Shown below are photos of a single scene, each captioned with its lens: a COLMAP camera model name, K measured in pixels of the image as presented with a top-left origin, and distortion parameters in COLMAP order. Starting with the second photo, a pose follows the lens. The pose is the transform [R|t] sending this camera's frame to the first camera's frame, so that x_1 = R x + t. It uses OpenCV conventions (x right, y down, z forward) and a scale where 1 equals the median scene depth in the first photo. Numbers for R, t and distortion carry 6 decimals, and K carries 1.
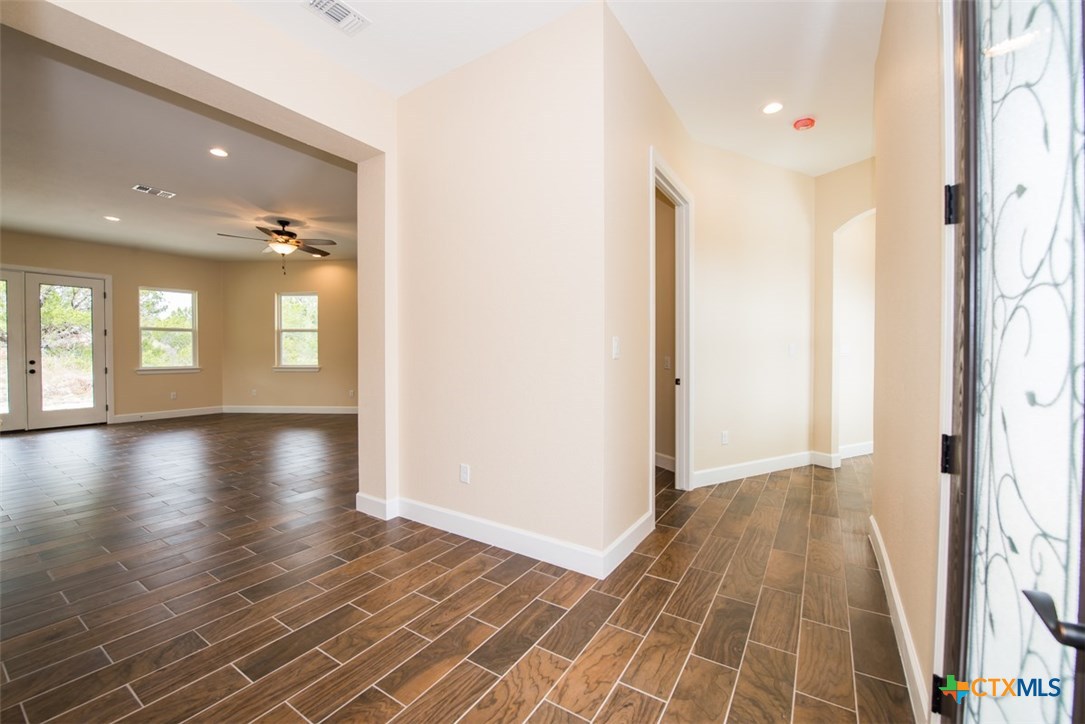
lens RADIAL K [[432.1, 0, 544.7], [0, 432.1, 360.5], [0, 0, 1]] dist [-0.015344, -0.001945]
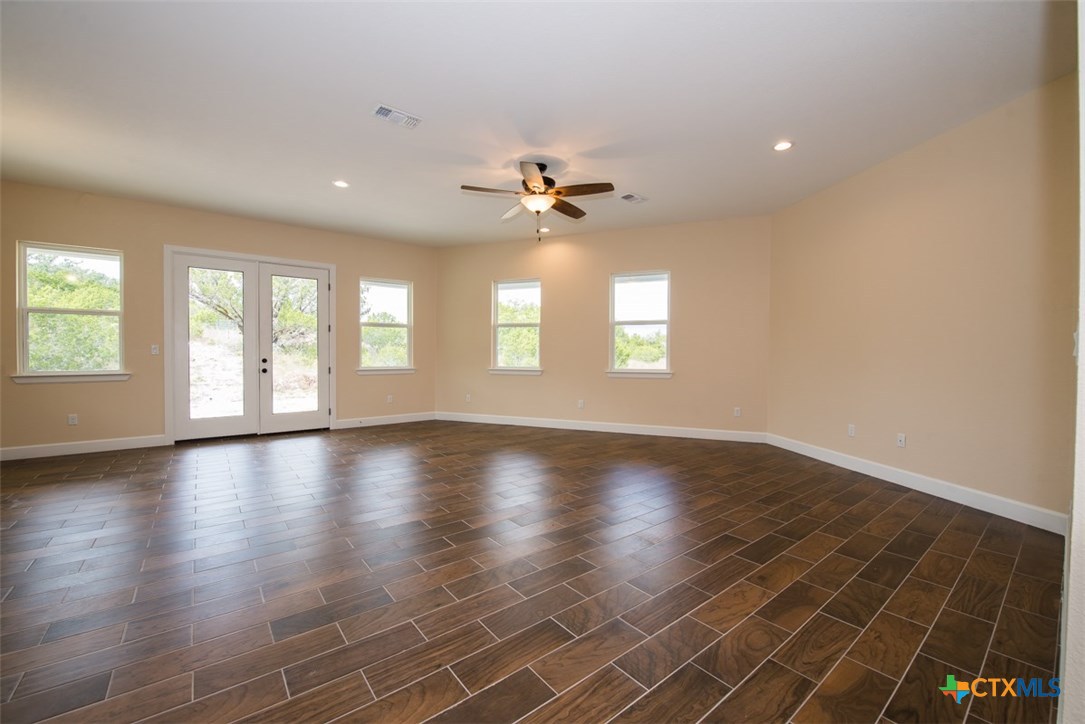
lens RADIAL K [[432.1, 0, 544.7], [0, 432.1, 360.5], [0, 0, 1]] dist [-0.015344, -0.001945]
pose [[0.948053, 0.011835, -0.317893, -0.294220], [-0.012446, 0.999923, 0.000108, -0.003071], [0.317869, 0.003854, 0.948127, 0.263587]]
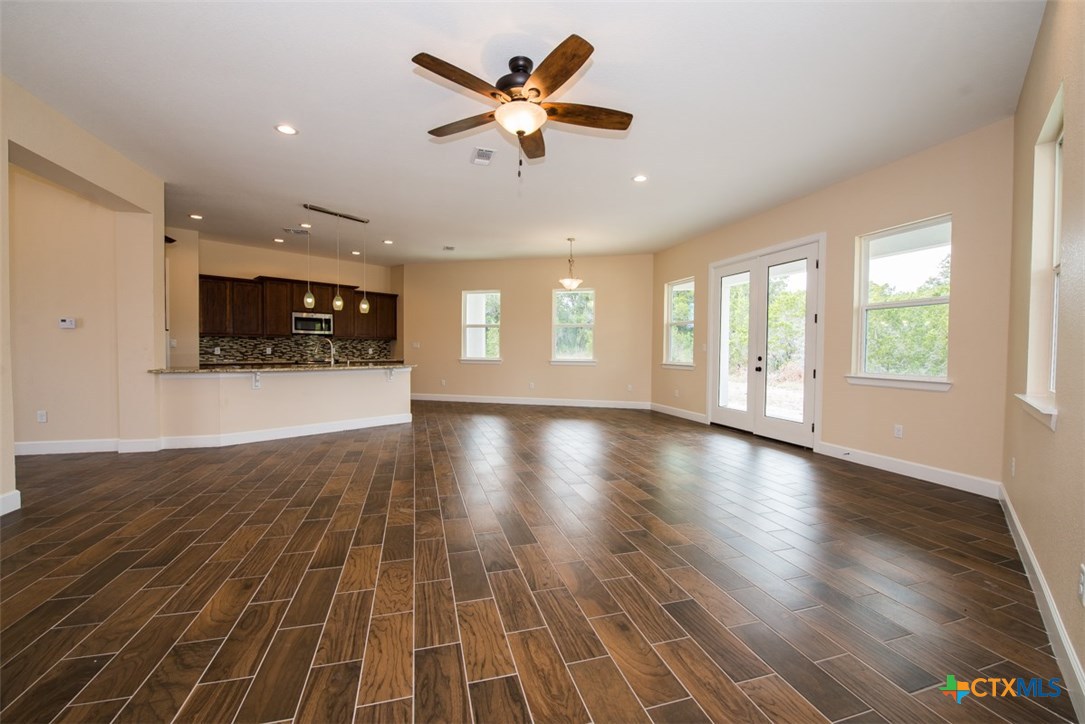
lens RADIAL K [[432.1, 0, 544.7], [0, 432.1, 360.5], [0, 0, 1]] dist [-0.015344, -0.001945]
pose [[-0.646603, 0.017831, -0.762619, -0.209389], [-0.020476, 0.998961, 0.040718, -0.016378], [0.762552, 0.041943, -0.645566, 1.057061]]
